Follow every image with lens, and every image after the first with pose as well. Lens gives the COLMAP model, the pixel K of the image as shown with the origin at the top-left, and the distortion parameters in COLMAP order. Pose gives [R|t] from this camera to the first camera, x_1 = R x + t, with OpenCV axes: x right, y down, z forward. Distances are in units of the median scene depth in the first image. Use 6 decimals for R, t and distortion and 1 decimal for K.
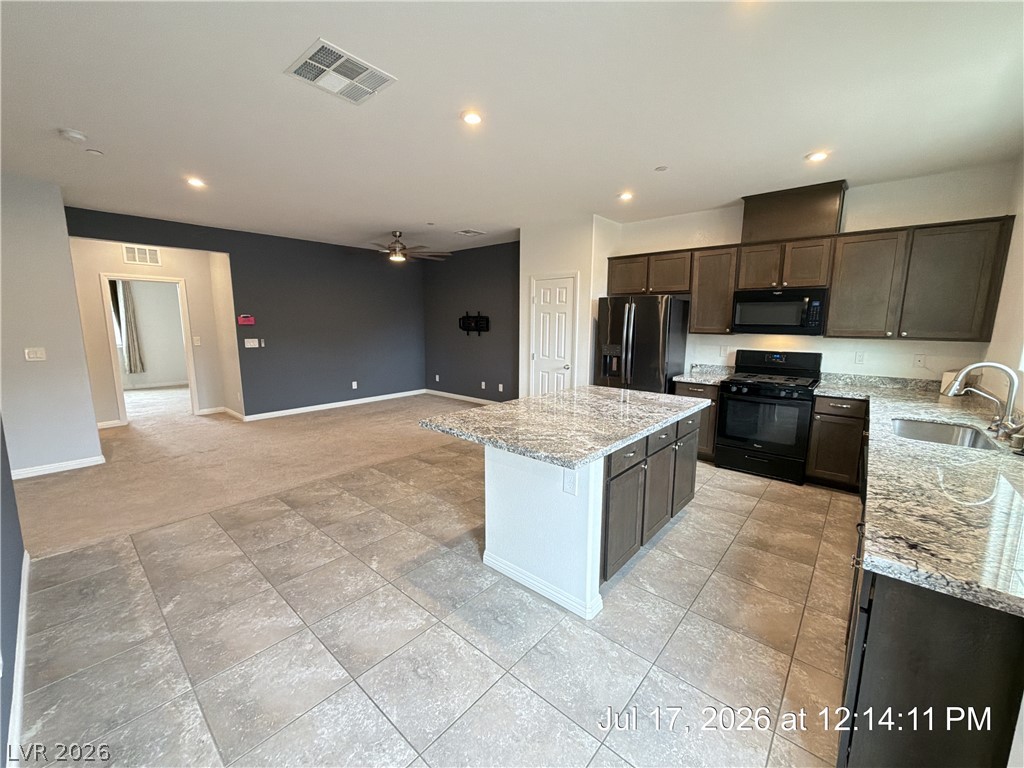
lens RADIAL K [[407.8, 0, 513.1], [0, 407.8, 383.3], [0, 0, 1]] dist [-0.000529, 0.000115]
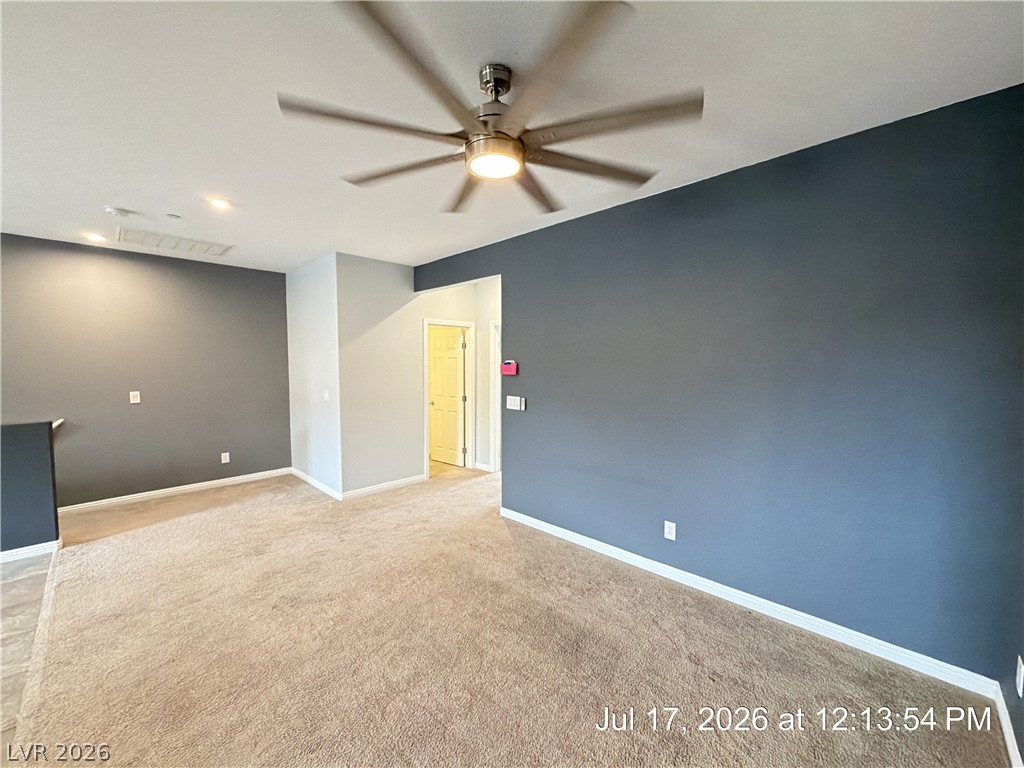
lens RADIAL K [[407.8, 0, 513.1], [0, 407.8, 383.3], [0, 0, 1]] dist [-0.000529, 0.000115]
pose [[-0.050473, 0.050376, -0.997454, 0.018416], [-0.150364, 0.986960, 0.057455, -0.223446], [0.987342, 0.152881, -0.042240, 1.365323]]
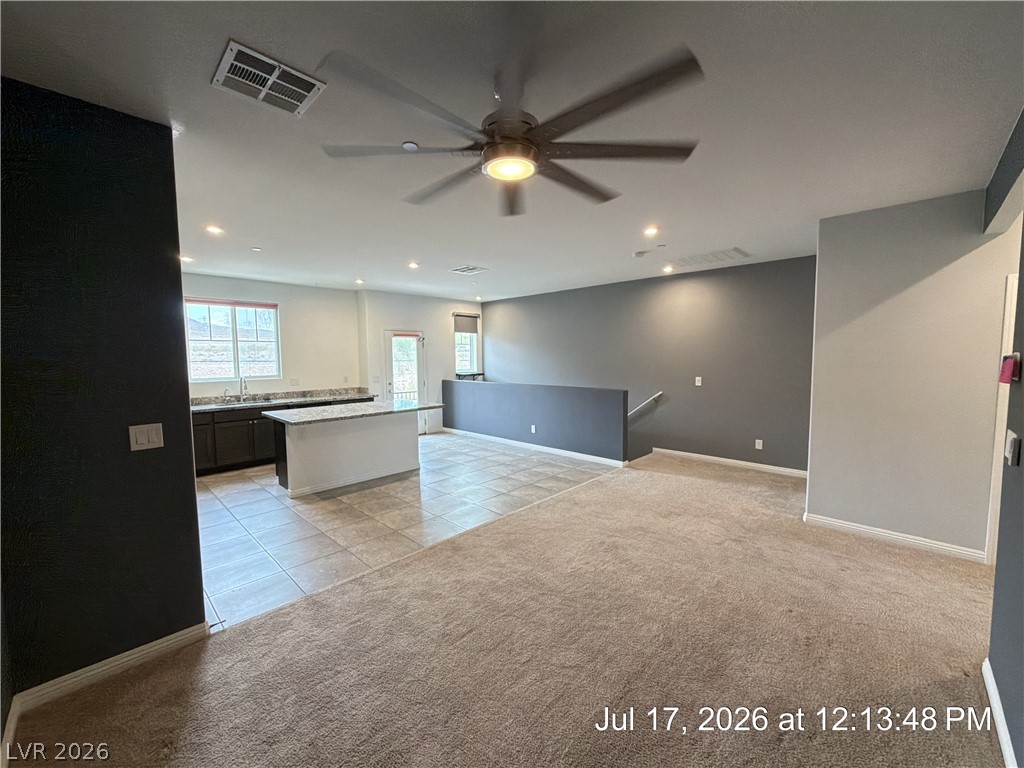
lens RADIAL K [[407.8, 0, 513.1], [0, 407.8, 383.3], [0, 0, 1]] dist [-0.000529, 0.000115]
pose [[-0.998858, -0.000217, 0.047777, -0.390537], [0.010330, 0.975359, 0.220383, -0.284422], [-0.046647, 0.220625, -0.974243, 1.732616]]
